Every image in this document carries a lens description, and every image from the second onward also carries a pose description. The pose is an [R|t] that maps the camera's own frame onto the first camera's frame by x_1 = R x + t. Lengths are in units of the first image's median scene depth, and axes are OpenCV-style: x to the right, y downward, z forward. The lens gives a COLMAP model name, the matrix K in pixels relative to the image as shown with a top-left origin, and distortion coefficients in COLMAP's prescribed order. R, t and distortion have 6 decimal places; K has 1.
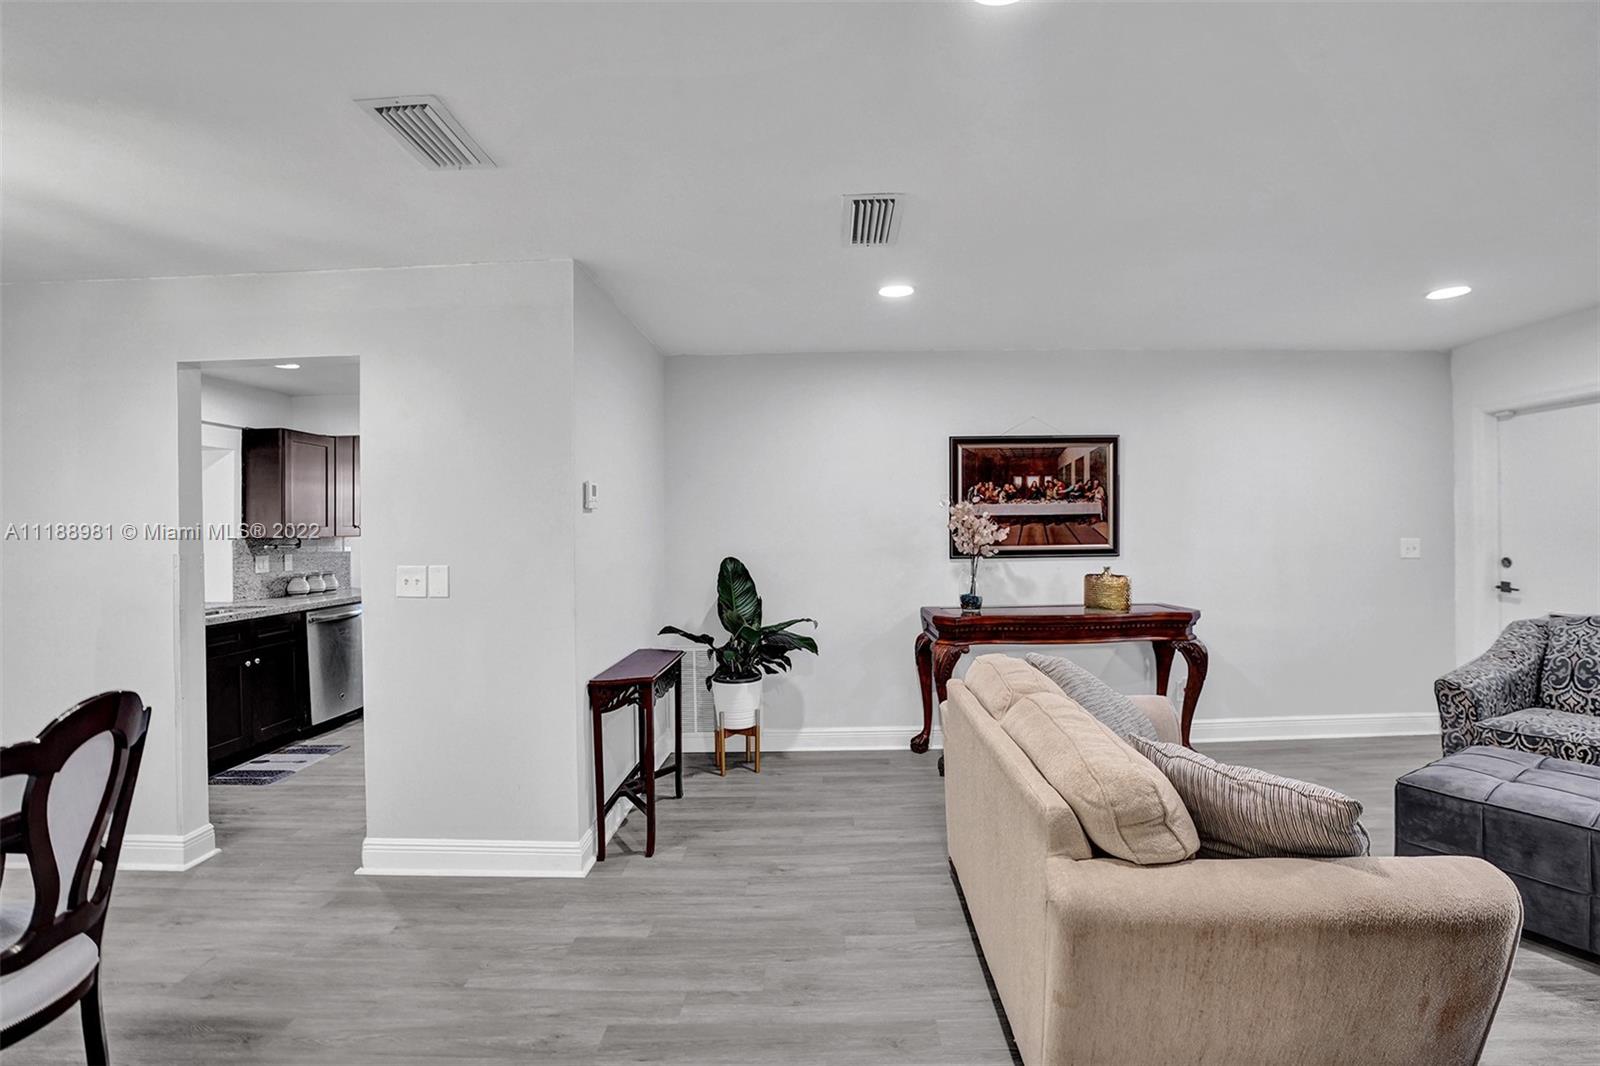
lens RADIAL K [[762.3, 0, 831.3], [0, 762.3, 534.8], [0, 0, 1]] dist [-0.000729, 0.000329]
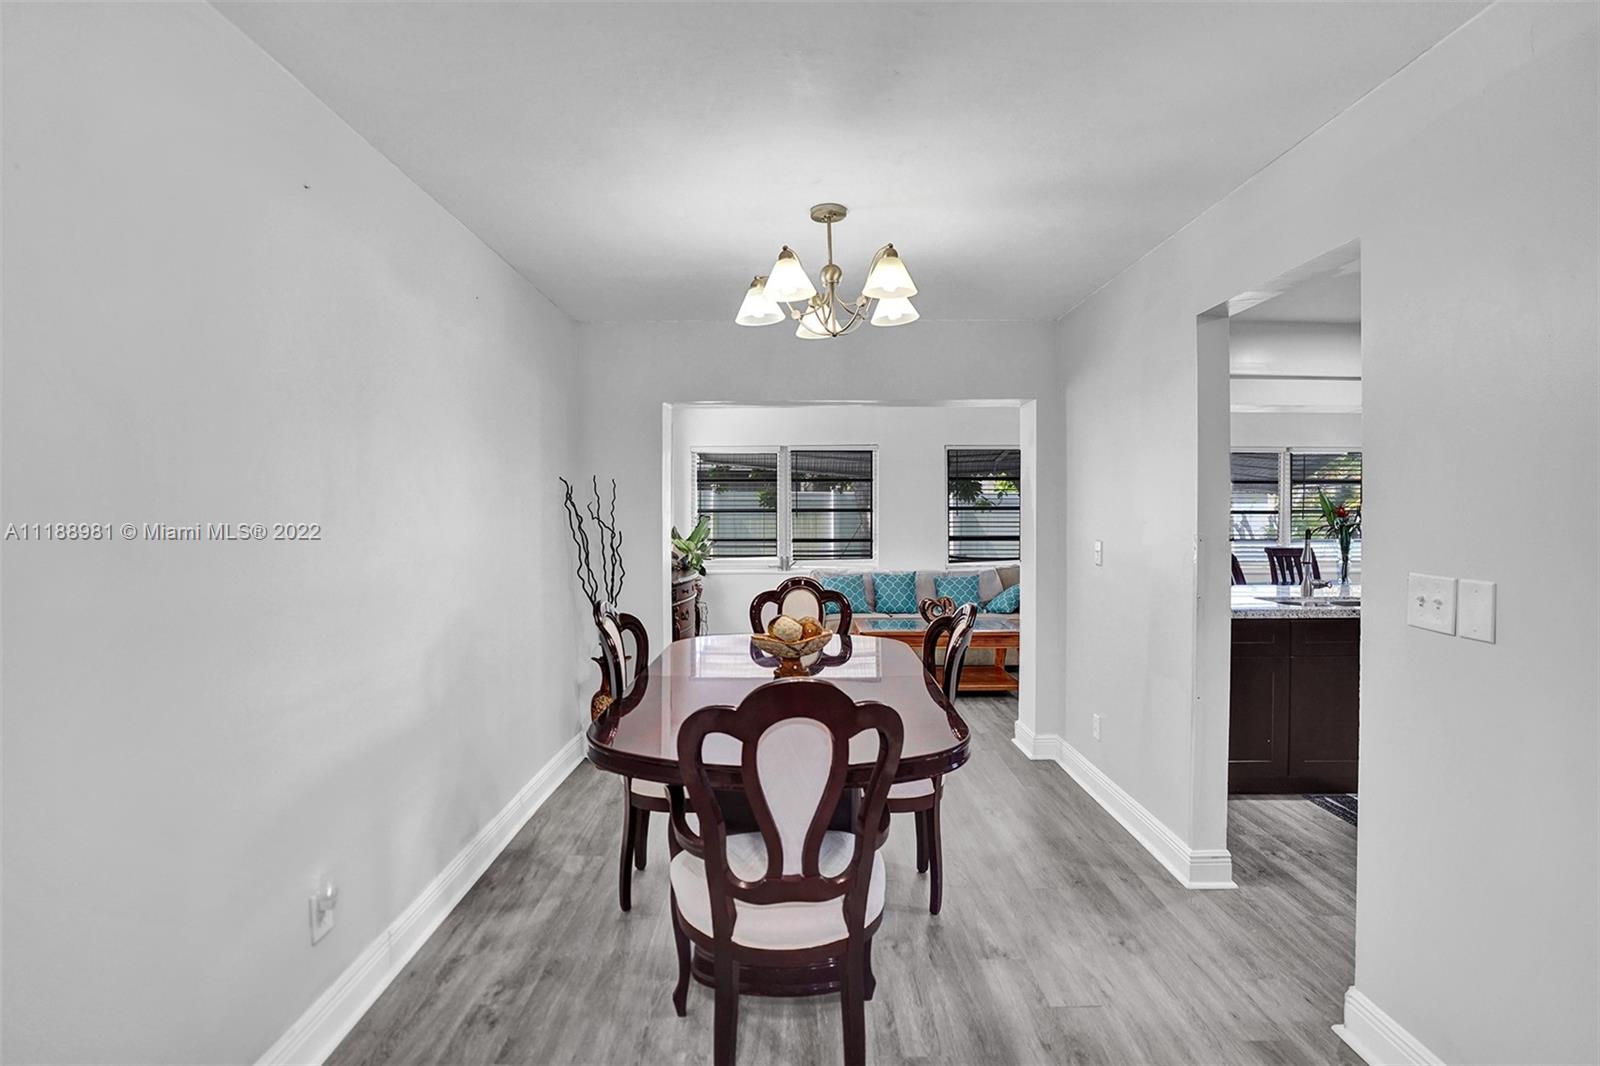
lens RADIAL K [[748.3, 0, 801.8], [0, 748.3, 516.6], [0, 0, 1]] dist [0.000018, 0.000463]
pose [[0.007383, 0.032070, -0.999458, 0.005462], [-0.008489, 0.999452, 0.032007, -0.011048], [0.999937, 0.008248, 0.007651, 0.328273]]
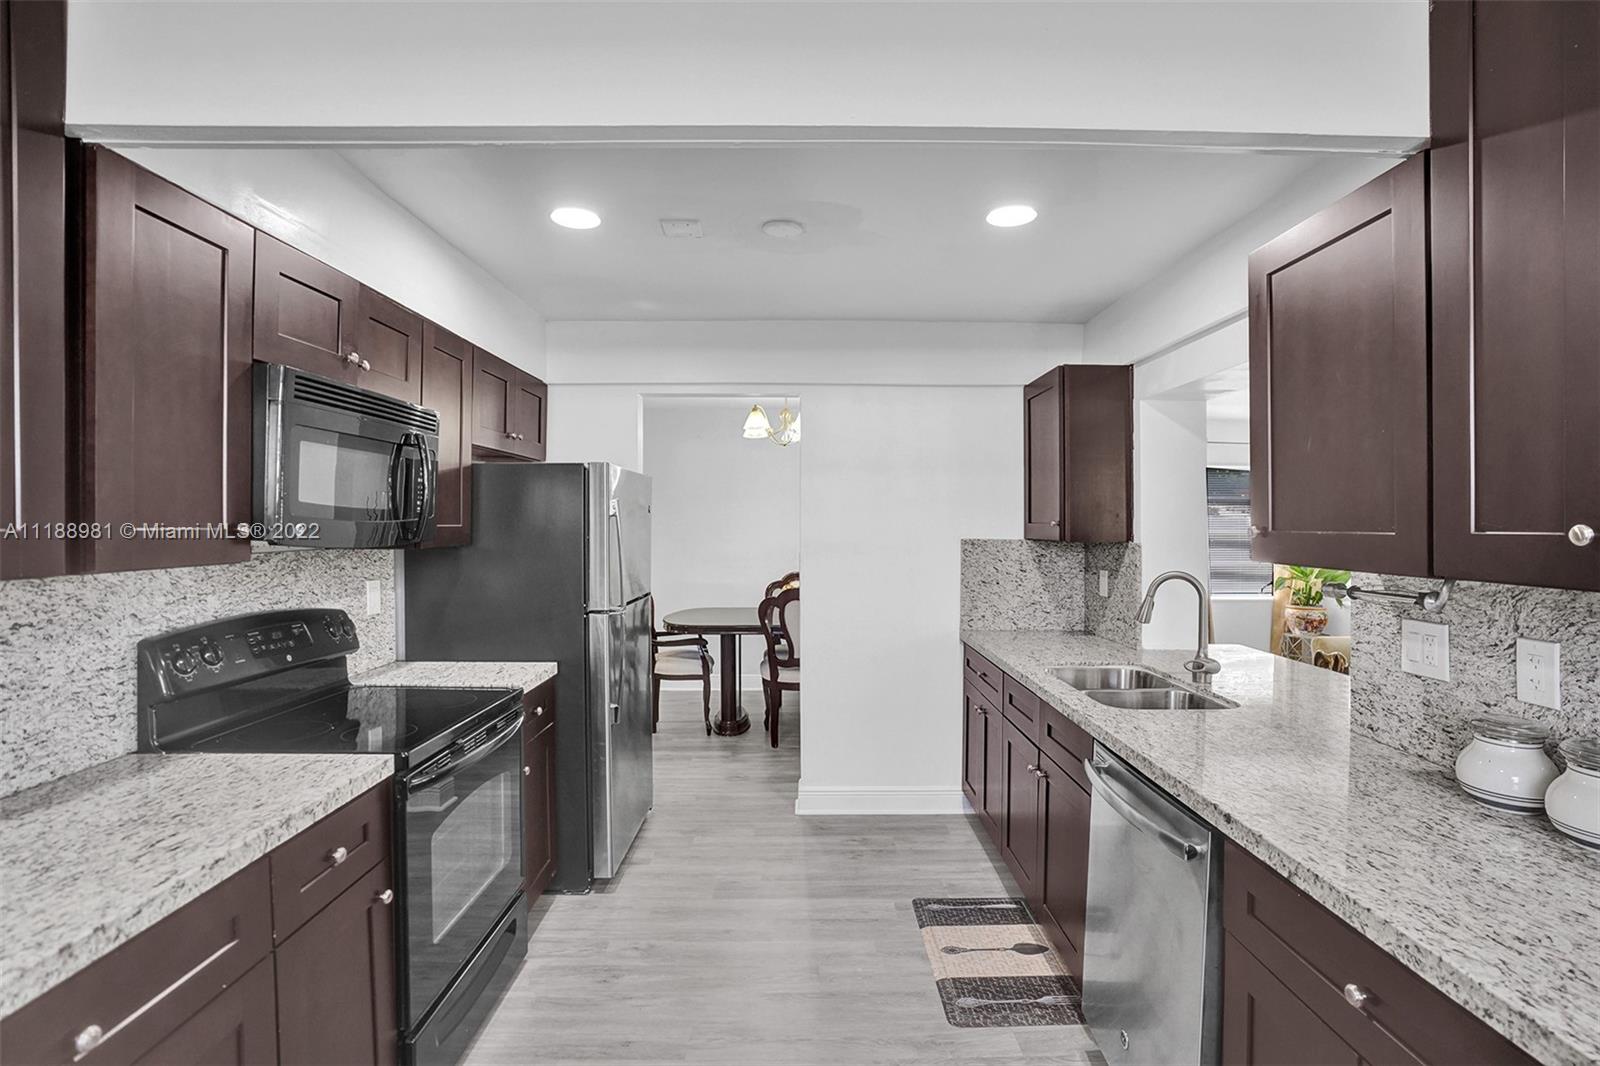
lens RADIAL K [[743.7, 0, 800.0], [0, 743.7, 533.0], [0, 0, 1]] dist [-0.052610, 0.000177]
pose [[-0.999910, 0.011540, -0.006819, -0.506946], [0.011427, 0.999801, 0.016366, -0.016517], [0.007007, 0.016286, -0.999843, 1.331771]]
